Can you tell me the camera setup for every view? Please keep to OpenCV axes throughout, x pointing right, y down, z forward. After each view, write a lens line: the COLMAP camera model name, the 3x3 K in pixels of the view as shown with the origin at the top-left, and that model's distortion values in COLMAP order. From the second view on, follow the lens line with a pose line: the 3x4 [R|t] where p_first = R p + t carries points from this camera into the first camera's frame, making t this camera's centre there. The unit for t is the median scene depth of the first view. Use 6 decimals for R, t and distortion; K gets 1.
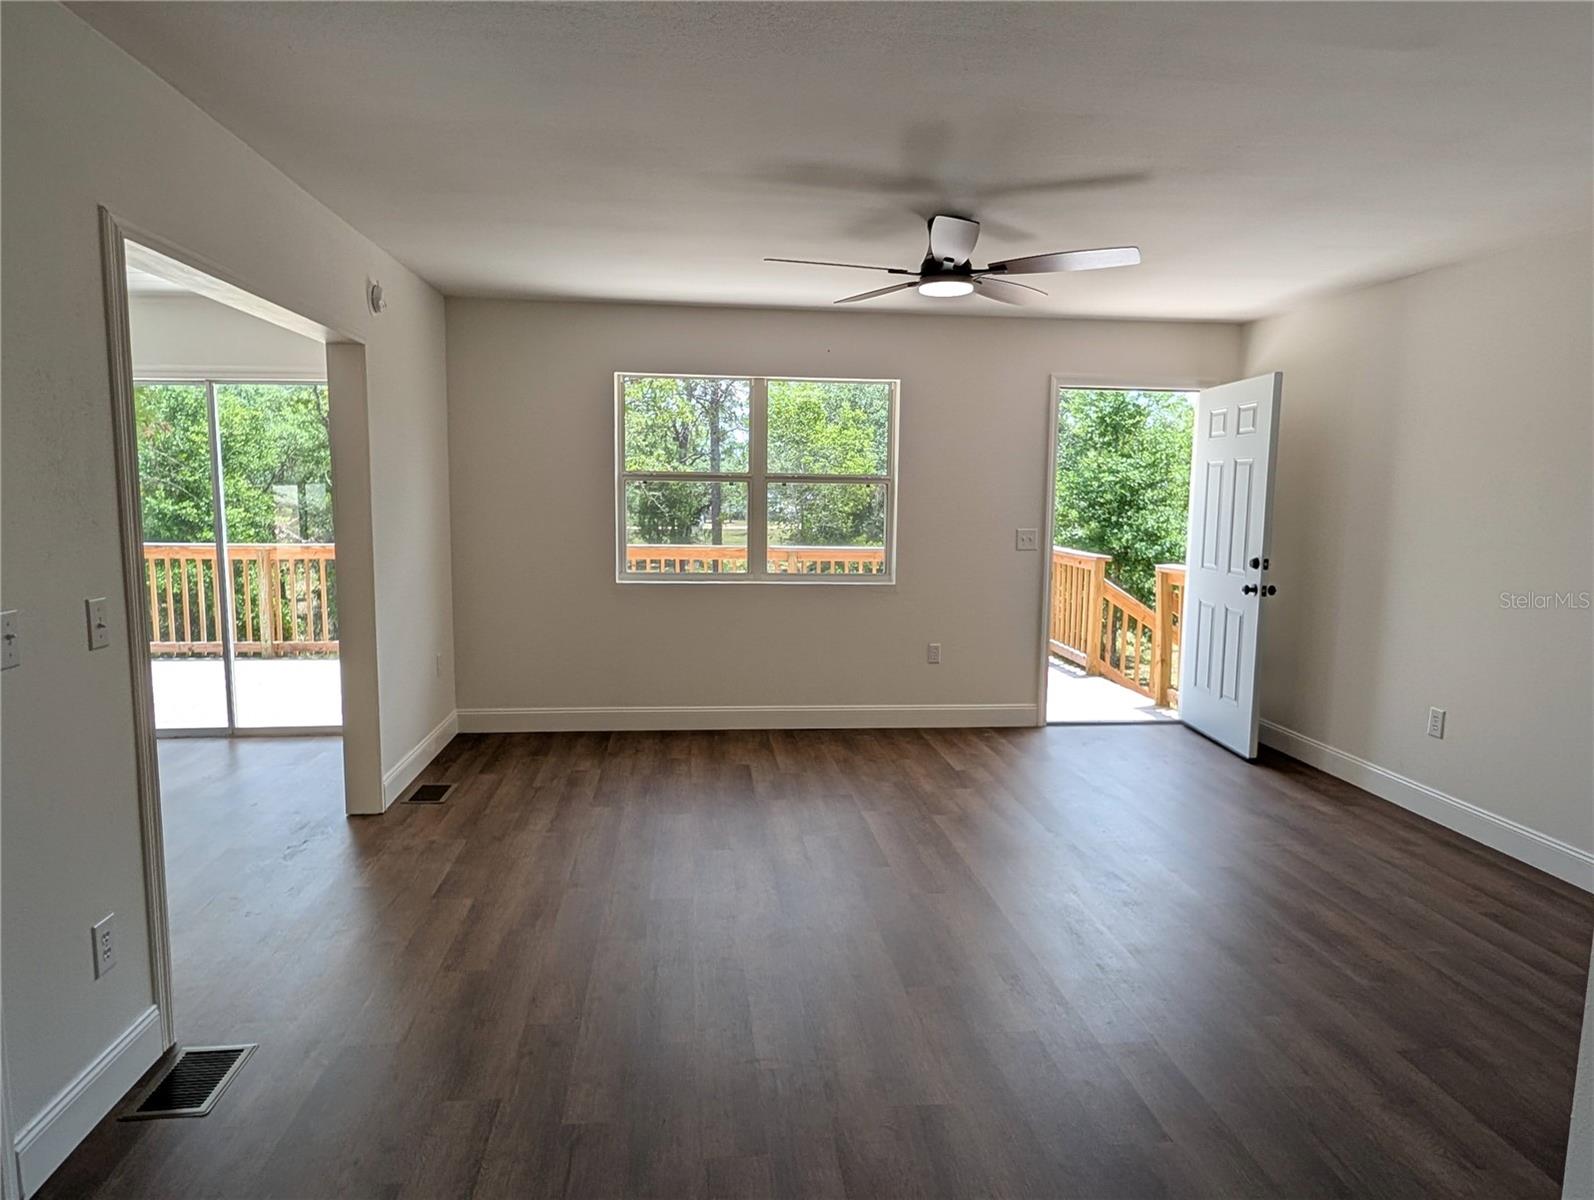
lens RADIAL K [[997.9, 0, 797.0], [0, 997.9, 600.0], [0, 0, 1]] dist [0.002232, -0.000820]
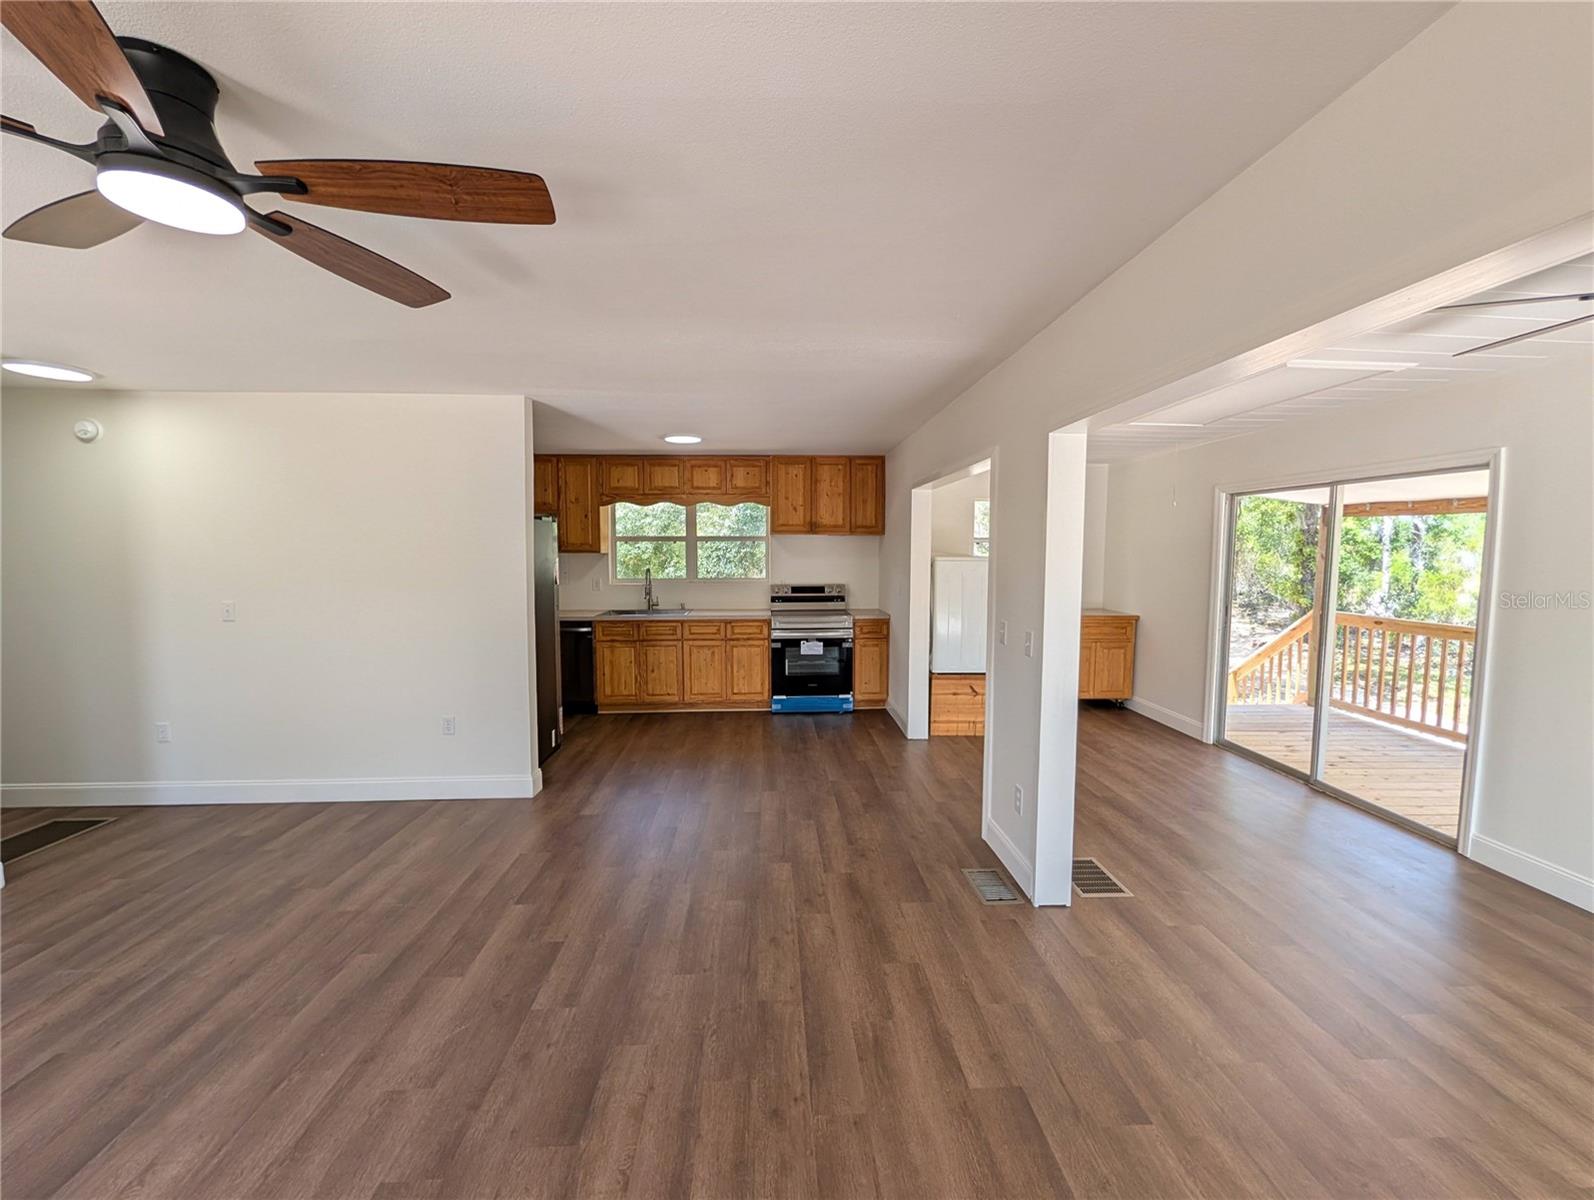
lens RADIAL K [[619.8, 0, 798.7], [0, 619.8, 594.7], [0, 0, 1]] dist [-0.000108, -0.000100]
pose [[-0.998405, -0.017403, 0.053711, -0.129368], [-0.007385, 0.983391, 0.181351, -0.118963], [-0.055975, 0.180666, -0.981951, 0.910502]]
